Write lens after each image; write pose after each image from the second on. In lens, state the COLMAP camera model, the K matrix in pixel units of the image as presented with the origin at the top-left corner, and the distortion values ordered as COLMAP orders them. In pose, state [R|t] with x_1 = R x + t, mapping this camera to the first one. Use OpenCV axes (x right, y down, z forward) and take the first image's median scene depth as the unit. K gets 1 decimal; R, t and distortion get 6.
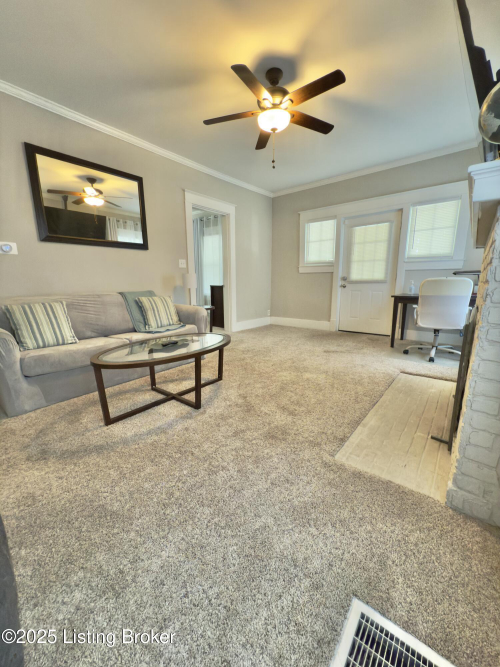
lens RADIAL K [[266.6, 0, 252.9], [0, 266.6, 335.7], [0, 0, 1]] dist [0.004268, 0.000393]
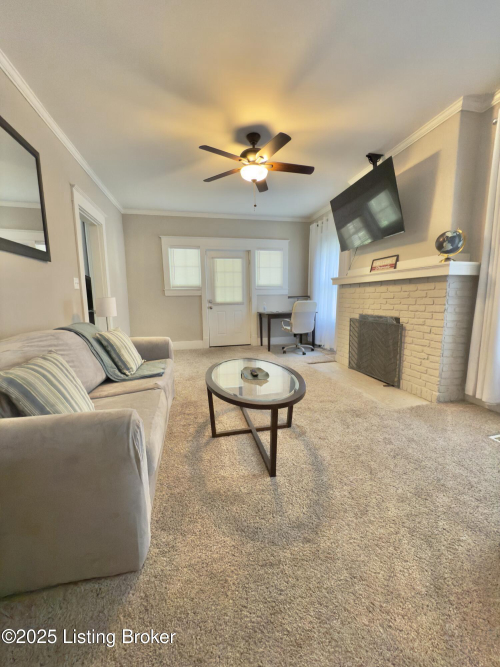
lens RADIAL K [[266.6, 0, 248.5], [0, 266.6, 335.0], [0, 0, 1]] dist [0.004268, 0.000393]
pose [[0.615824, -0.108823, 0.780332, -0.505063], [0.169614, 0.985504, 0.003579, -0.052859], [-0.769410, 0.130151, 0.625355, 0.194937]]
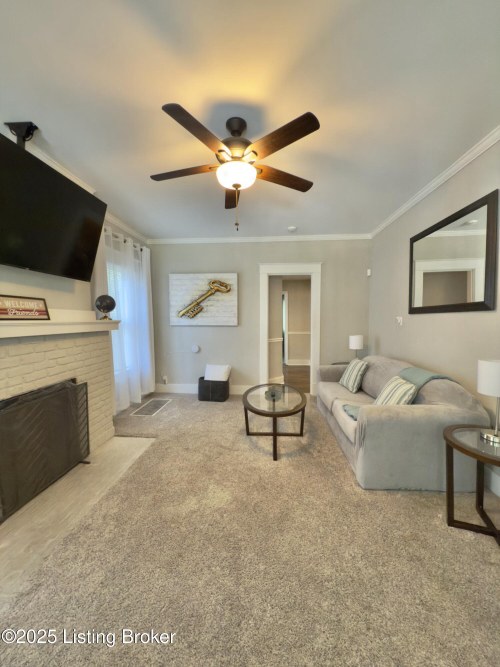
lens RADIAL K [[266.6, 0, 251.2], [0, 266.6, 332.5], [0, 0, 1]] dist [0.004268, 0.000393]
pose [[-0.817365, 0.043421, -0.574482, 0.276718], [-0.104320, 0.969518, 0.221705, -0.284334], [0.566597, 0.241144, -0.787920, 0.947317]]
